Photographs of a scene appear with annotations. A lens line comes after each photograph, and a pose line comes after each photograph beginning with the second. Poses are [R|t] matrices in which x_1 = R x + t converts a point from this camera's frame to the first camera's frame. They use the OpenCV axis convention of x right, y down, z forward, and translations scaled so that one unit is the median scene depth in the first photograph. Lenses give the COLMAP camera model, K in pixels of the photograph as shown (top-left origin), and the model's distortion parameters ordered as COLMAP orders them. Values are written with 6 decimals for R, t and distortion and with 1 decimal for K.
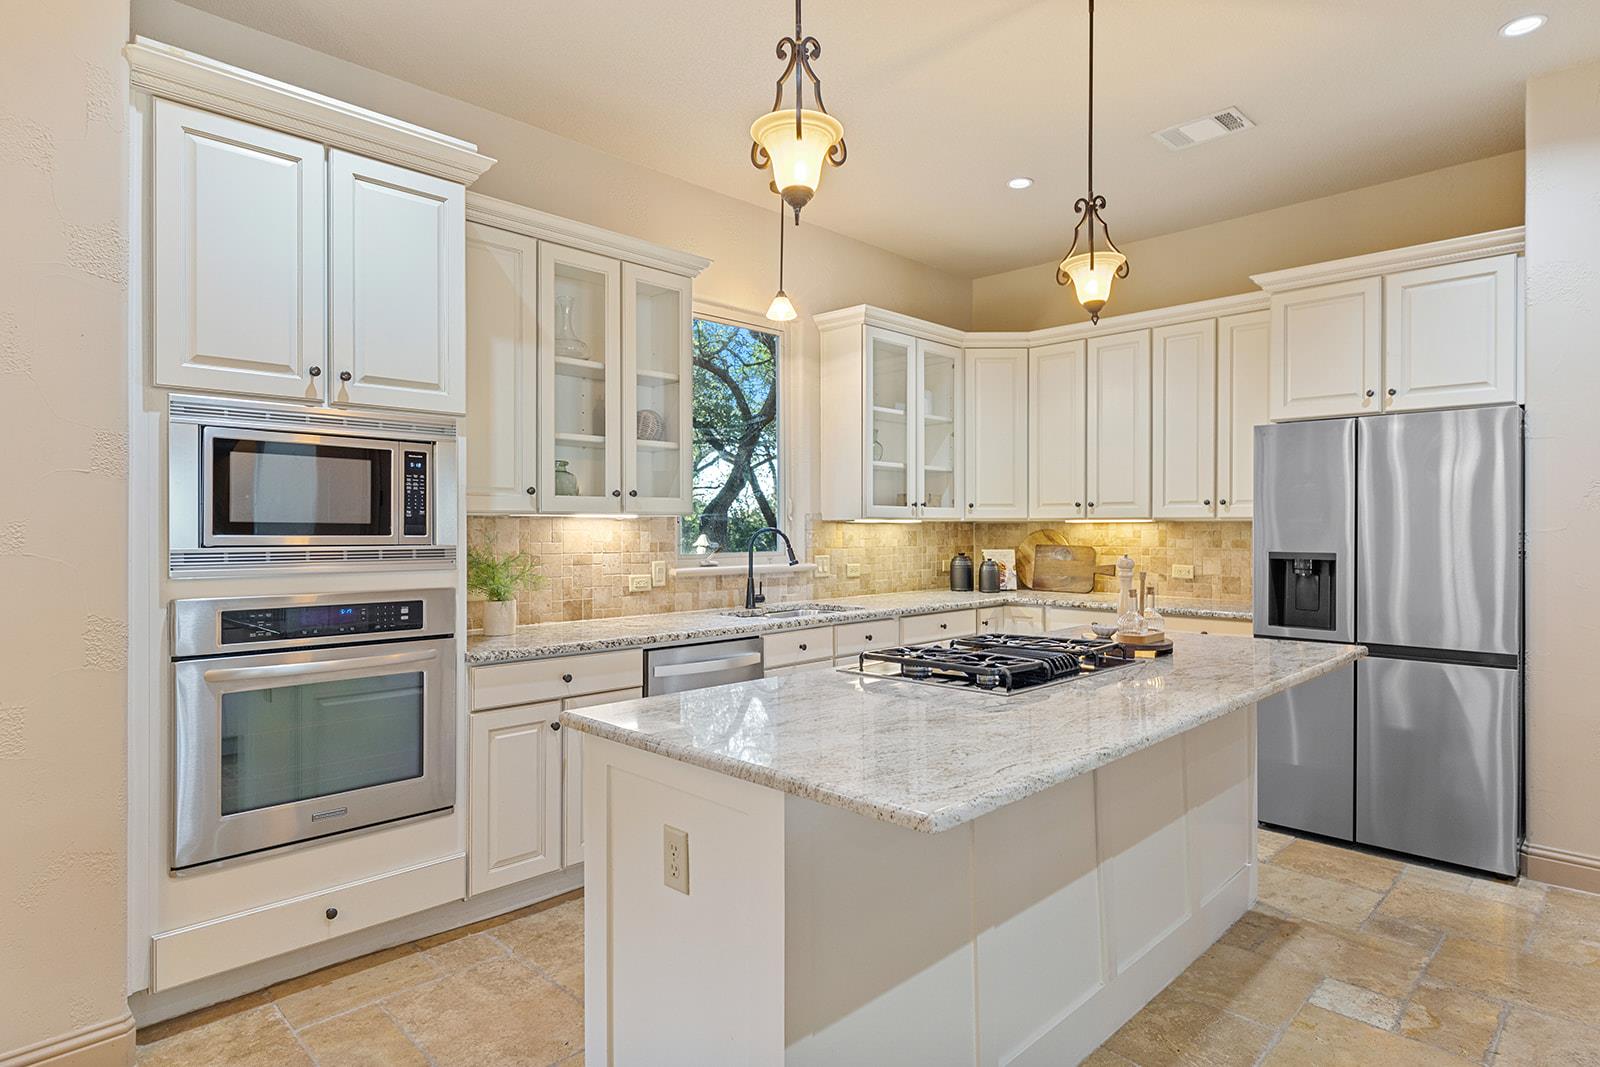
lens RADIAL K [[866.2, 0, 800.0], [0, 866.2, 533.5], [0, 0, 1]] dist [0.002100, -0.000126]
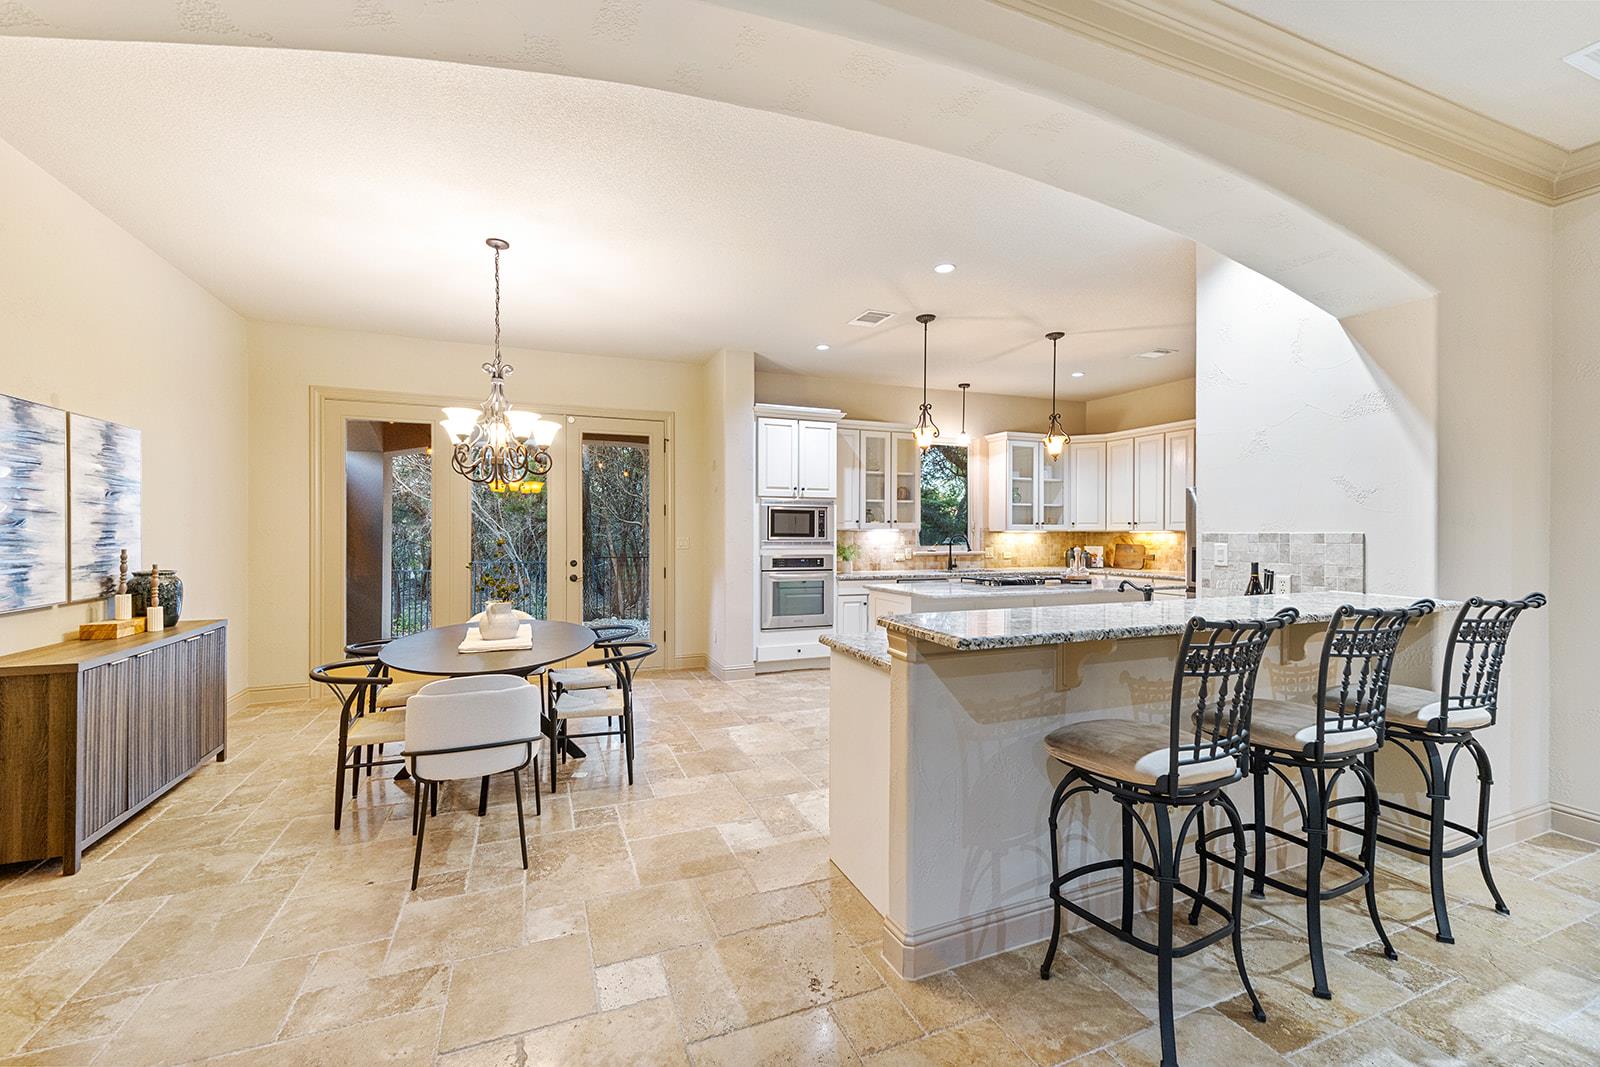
lens RADIAL K [[649.4, 0, 793.8], [0, 649.4, 532.3], [0, 0, 1]] dist [0.002038, -0.000054]
pose [[0.918581, 0.001973, -0.395228, 0.284543], [-0.004769, 0.999970, -0.006092, -0.000540], [0.395204, 0.007481, 0.918563, -0.869099]]
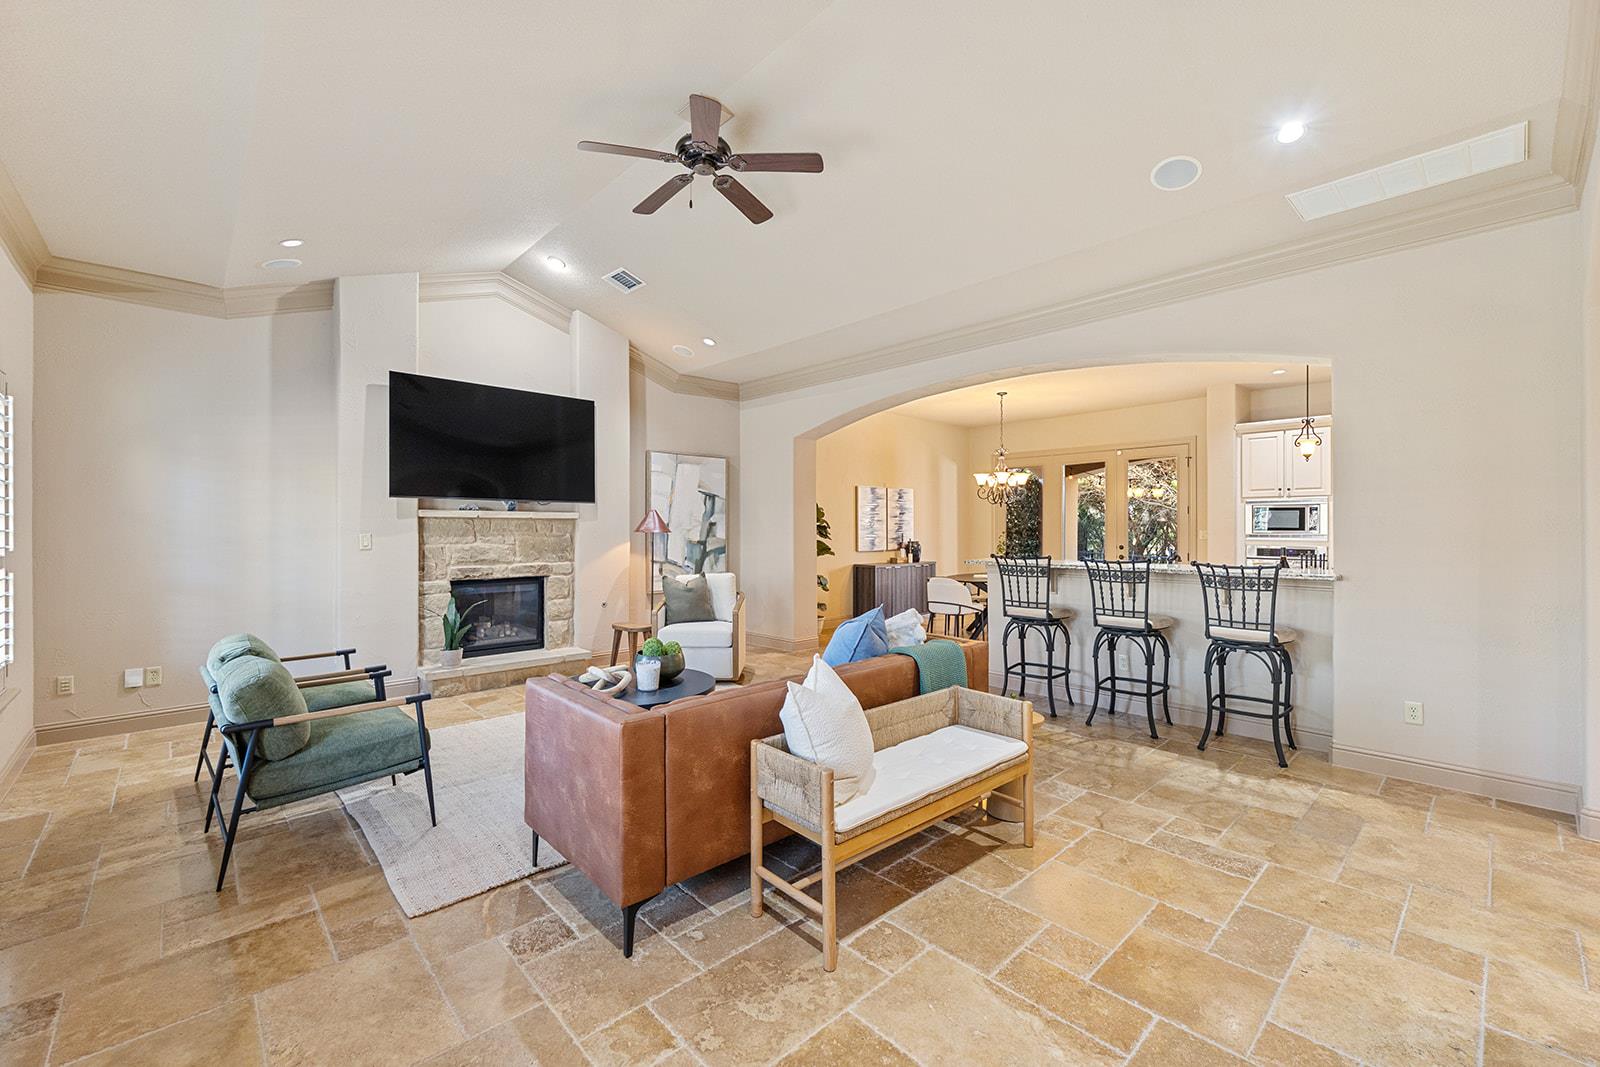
lens RADIAL K [[661.4, 0, 795.1], [0, 661.4, 529.6], [0, 0, 1]] dist [0.001937, -0.000421]
pose [[-0.048209, 0.005056, -0.998824, 1.695418], [-0.007190, 0.999960, 0.005409, -0.002822], [0.998811, 0.007443, -0.048171, -0.706567]]
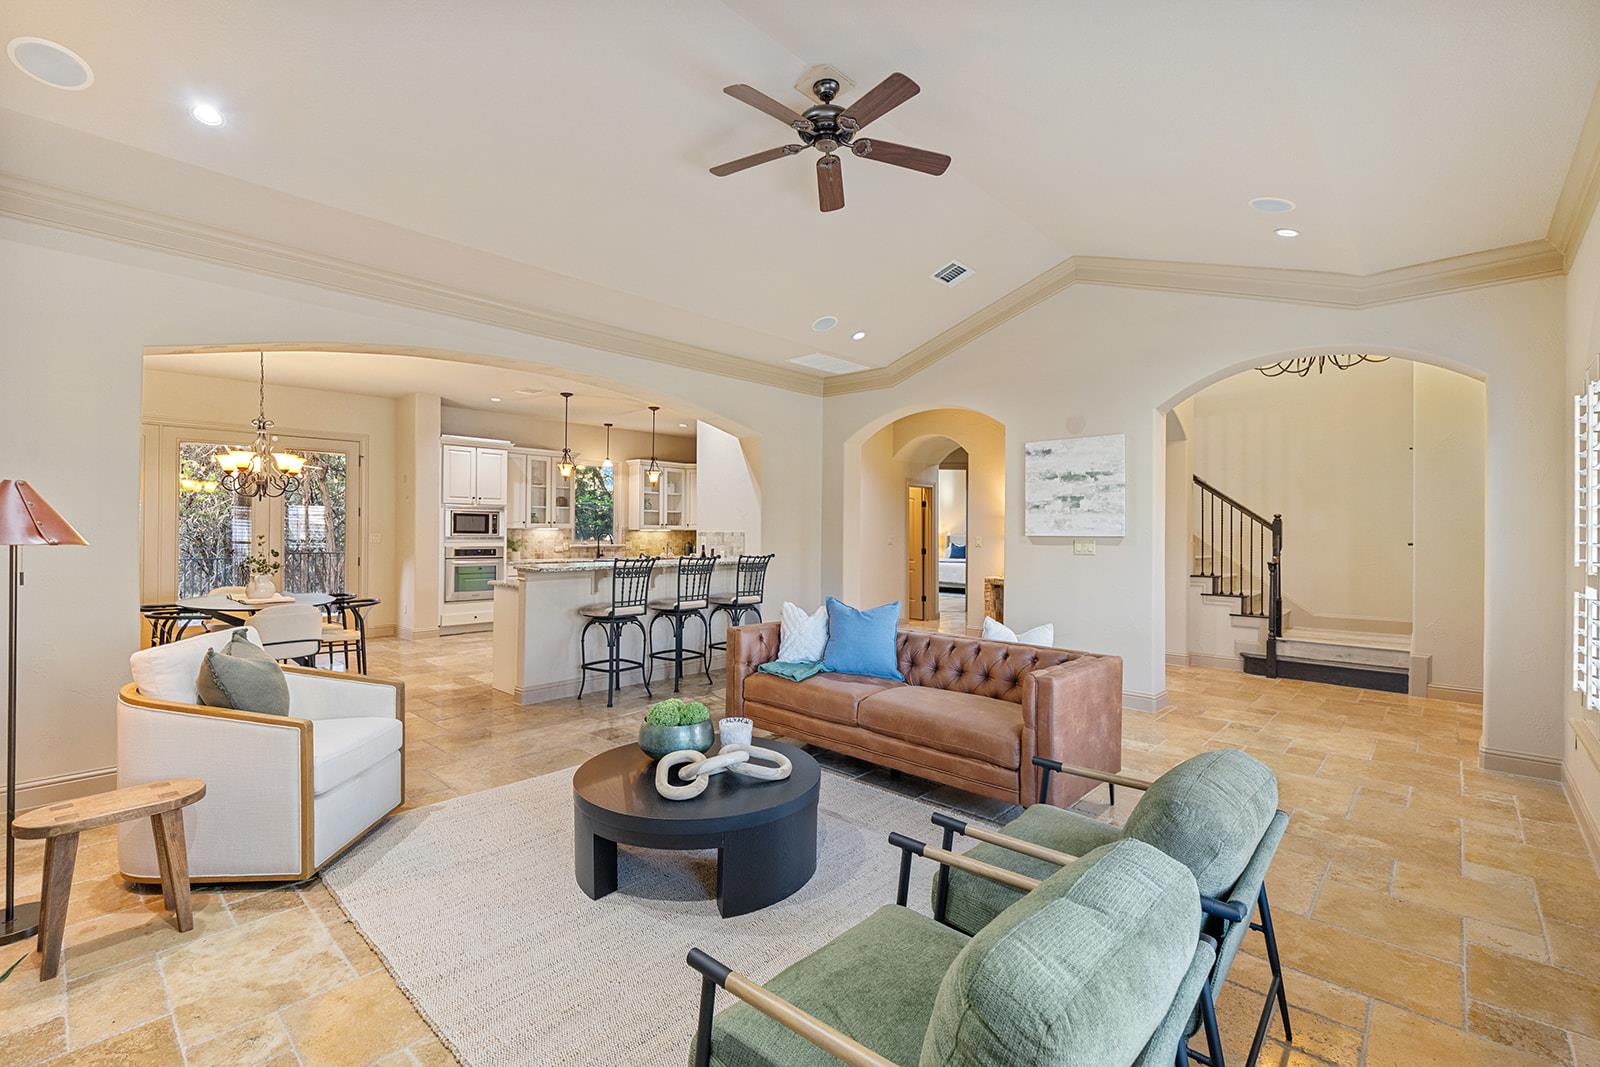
lens RADIAL K [[696.3, 0, 799.5], [0, 696.3, 529.7], [0, 0, 1]] dist [0.001918, -0.000417]
pose [[0.999249, 0.006979, 0.038107, 0.675277], [-0.006612, 0.999930, -0.009762, 0.004292], [-0.038172, 0.009503, 0.999226, -1.812490]]
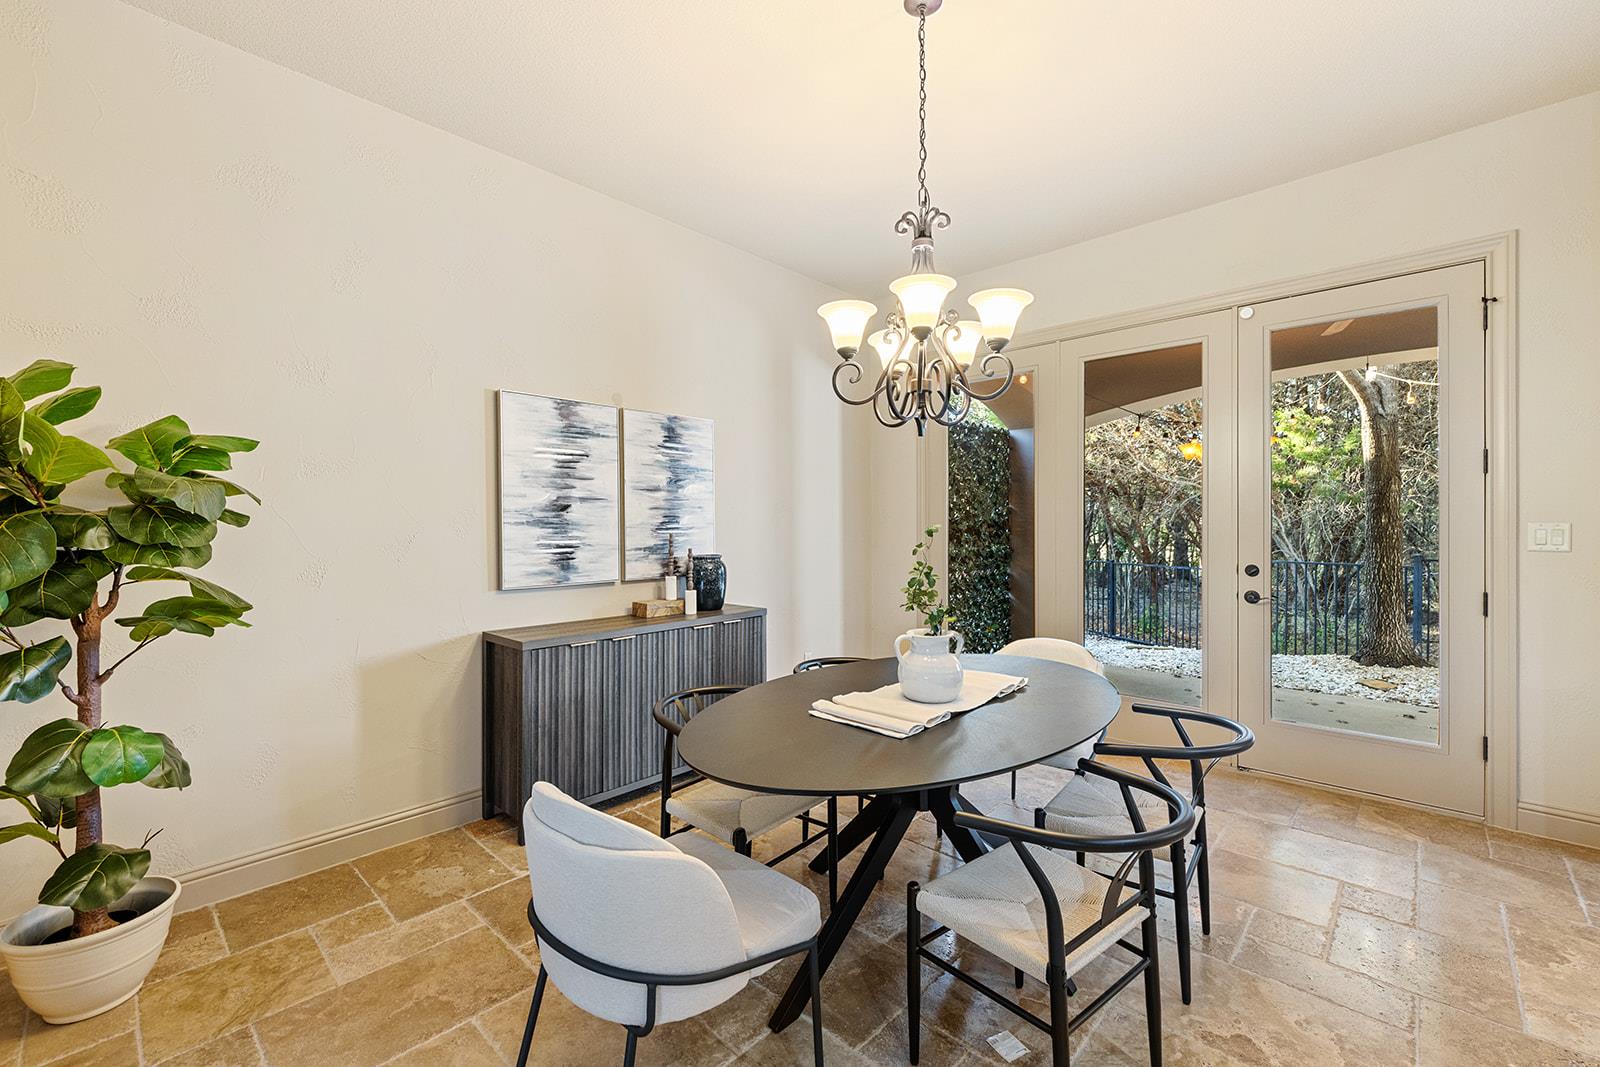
lens RADIAL K [[661.4, 0, 795.1], [0, 661.4, 529.6], [0, 0, 1]] dist [0.001937, -0.000421]
pose [[0.024487, 0.009146, -0.999658, 0.045250], [-0.003970, 0.999951, 0.009052, 0.006827], [0.999692, 0.003747, 0.024522, -0.254542]]
